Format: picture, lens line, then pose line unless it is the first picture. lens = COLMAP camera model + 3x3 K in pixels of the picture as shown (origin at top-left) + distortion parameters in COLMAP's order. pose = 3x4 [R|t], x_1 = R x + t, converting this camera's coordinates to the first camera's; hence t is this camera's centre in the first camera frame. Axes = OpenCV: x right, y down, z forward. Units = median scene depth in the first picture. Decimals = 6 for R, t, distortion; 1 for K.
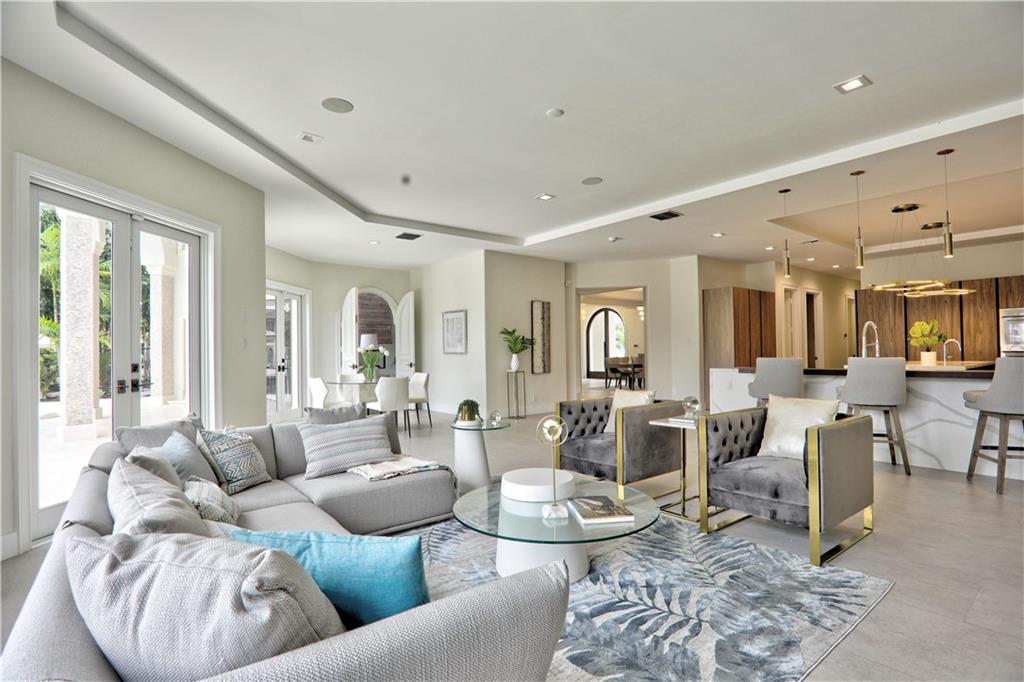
lens RADIAL K [[499.2, 0, 517.1], [0, 499.2, 352.0], [0, 0, 1]] dist [-0.013376, -0.002647]
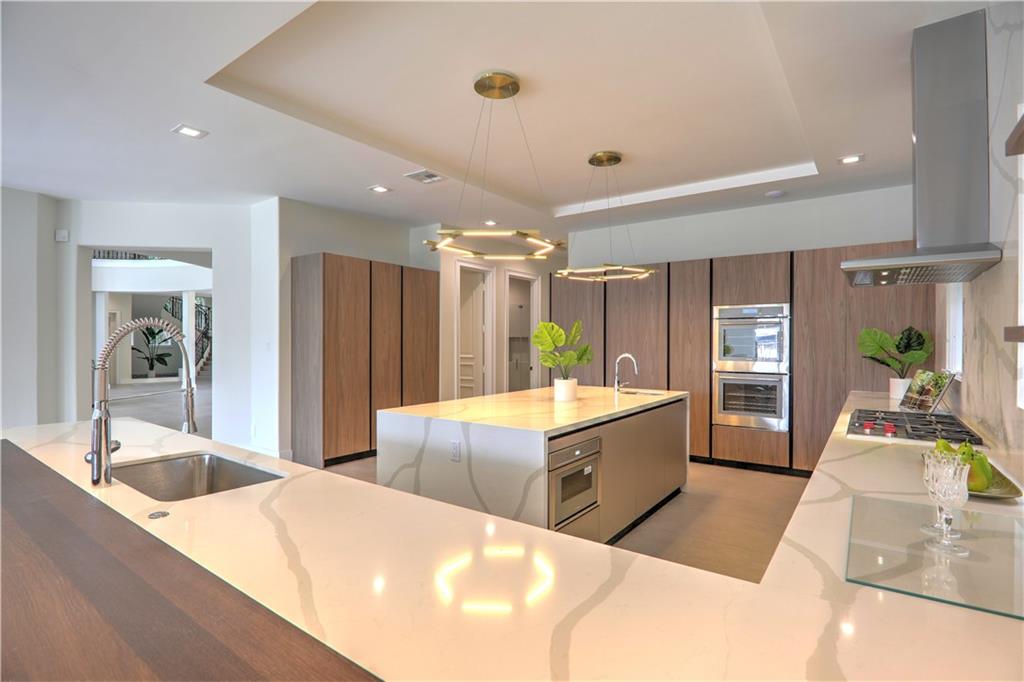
lens RADIAL K [[499.2, 0, 510.4], [0, 499.2, 343.2], [0, 0, 1]] dist [-0.013376, -0.002647]
pose [[0.967401, 0.016515, 0.252710, 0.533265], [-0.016926, 0.999857, -0.000546, -0.032032], [-0.252682, -0.003749, 0.967542, 0.408684]]
